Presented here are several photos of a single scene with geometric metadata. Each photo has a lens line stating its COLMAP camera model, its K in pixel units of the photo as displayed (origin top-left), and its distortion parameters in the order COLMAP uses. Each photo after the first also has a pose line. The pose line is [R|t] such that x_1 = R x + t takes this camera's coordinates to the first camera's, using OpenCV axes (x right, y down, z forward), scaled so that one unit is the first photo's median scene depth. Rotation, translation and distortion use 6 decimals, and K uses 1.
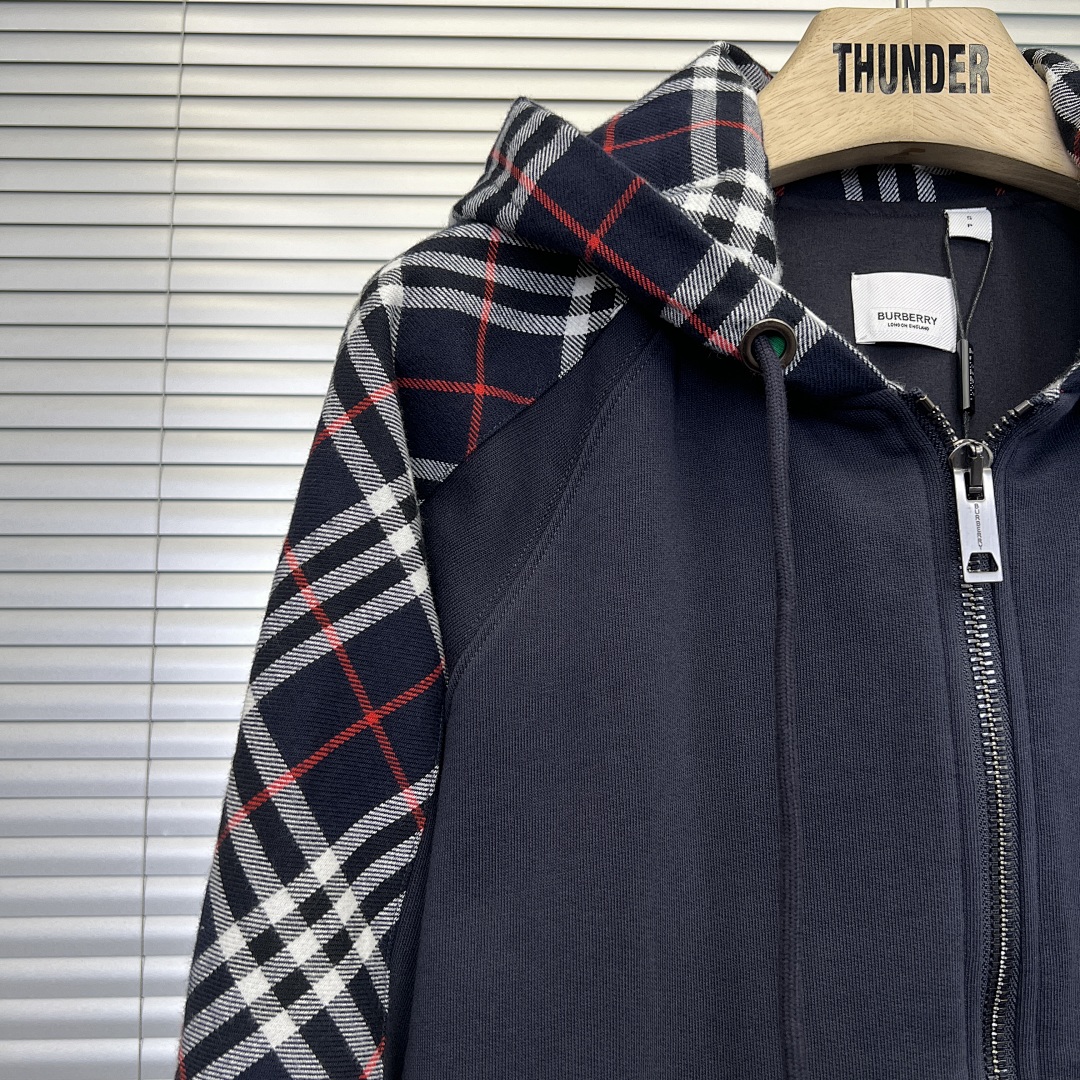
lens RADIAL K [[1088.0, 0, 538.6], [0, 1088.0, 560.7], [0, 0, 1]] dist [0.044656, 0.005854]
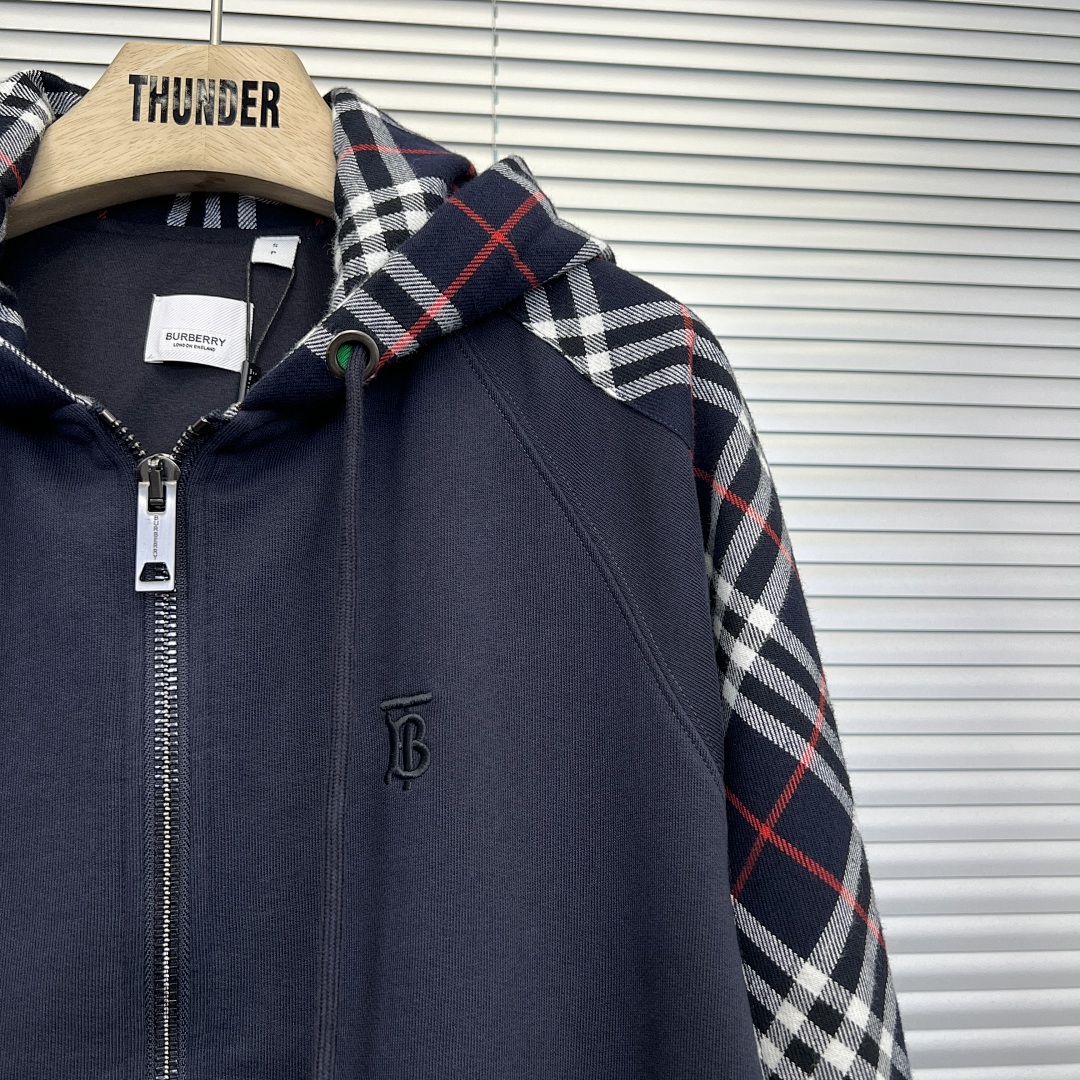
lens RADIAL K [[1088.0, 0, 538.6], [0, 1088.0, 560.7], [0, 0, 1]] dist [0.044656, 0.005854]
pose [[0.999883, 0.014392, -0.005173, 0.667418], [-0.014536, 0.999476, -0.028926, 0.013322], [0.004754, 0.028998, 0.999568, -0.026394]]
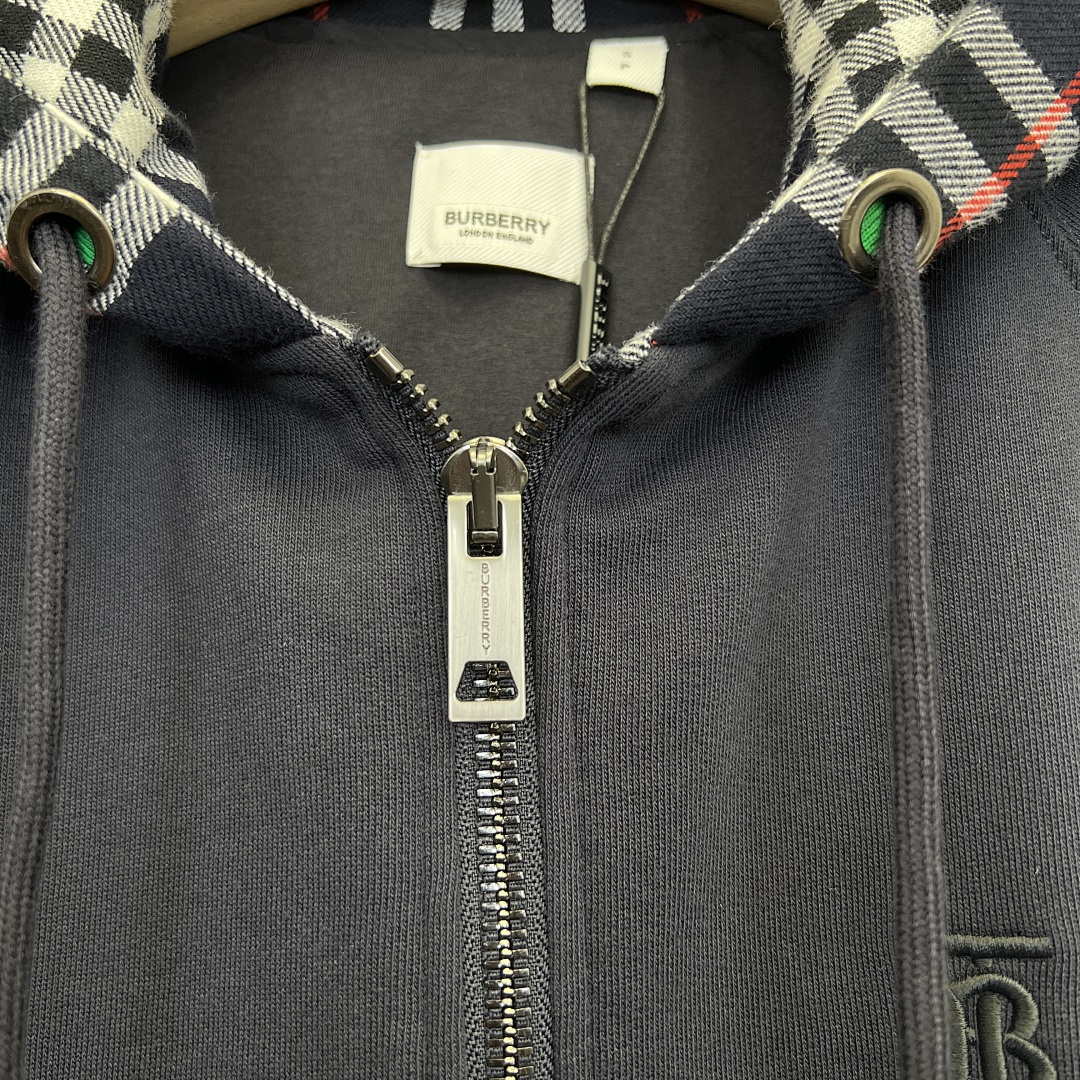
lens RADIAL K [[1054.7, 0, 559.4], [0, 1054.7, 543.5], [0, 0, 1]] dist [0.043298, -0.041437]
pose [[0.998316, 0.015122, -0.056011, 0.401604], [-0.015158, 0.999885, -0.000212, -0.053714], [0.056002, 0.001060, 0.998430, 0.448837]]
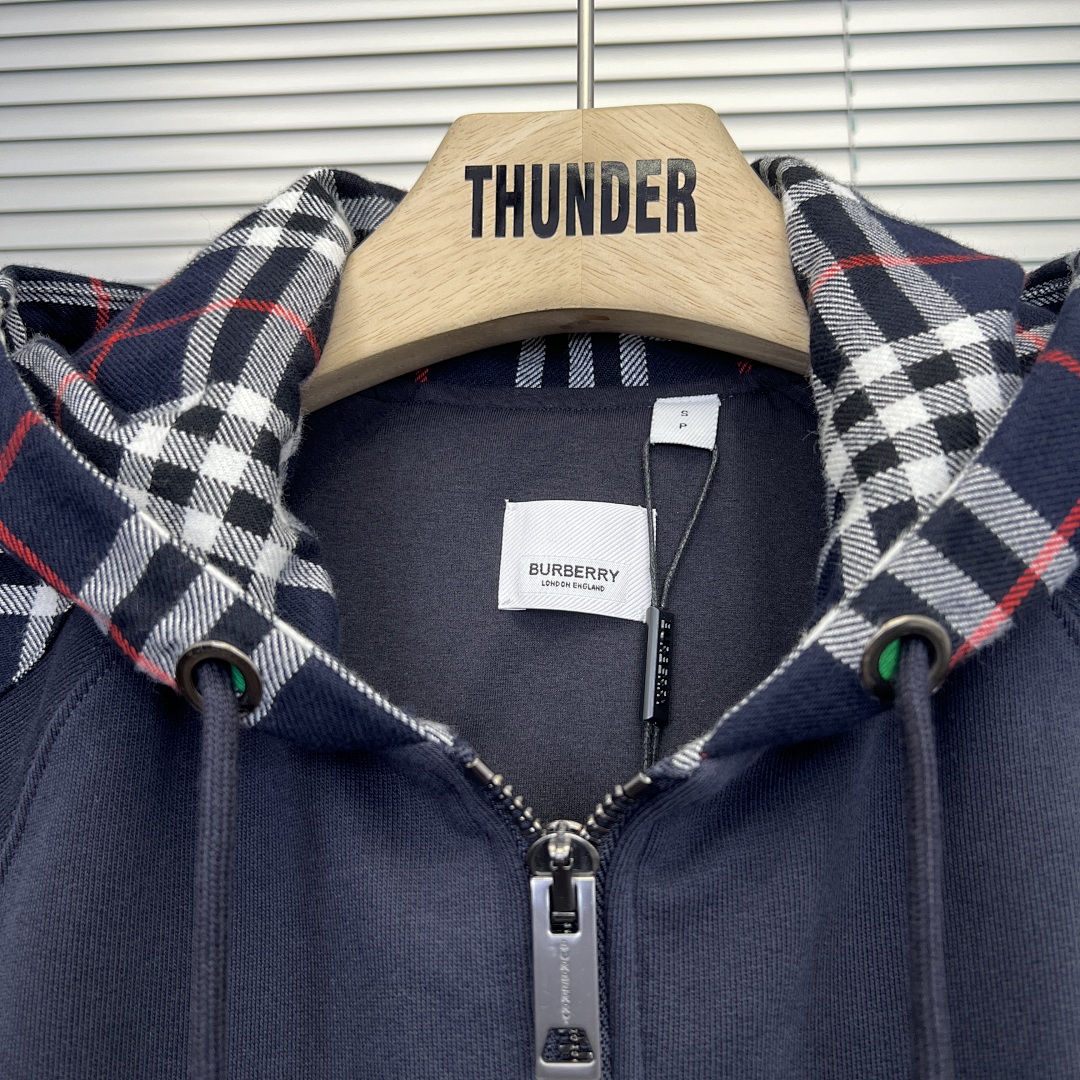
lens RADIAL K [[1045.1, 0, 568.9], [0, 1045.1, 557.6], [0, 0, 1]] dist [0.159684, -0.381275]
pose [[0.990517, -0.004303, -0.137323, 0.419987], [0.002131, 0.999870, -0.015962, -0.219354], [0.137373, 0.015518, 0.990398, 0.368724]]
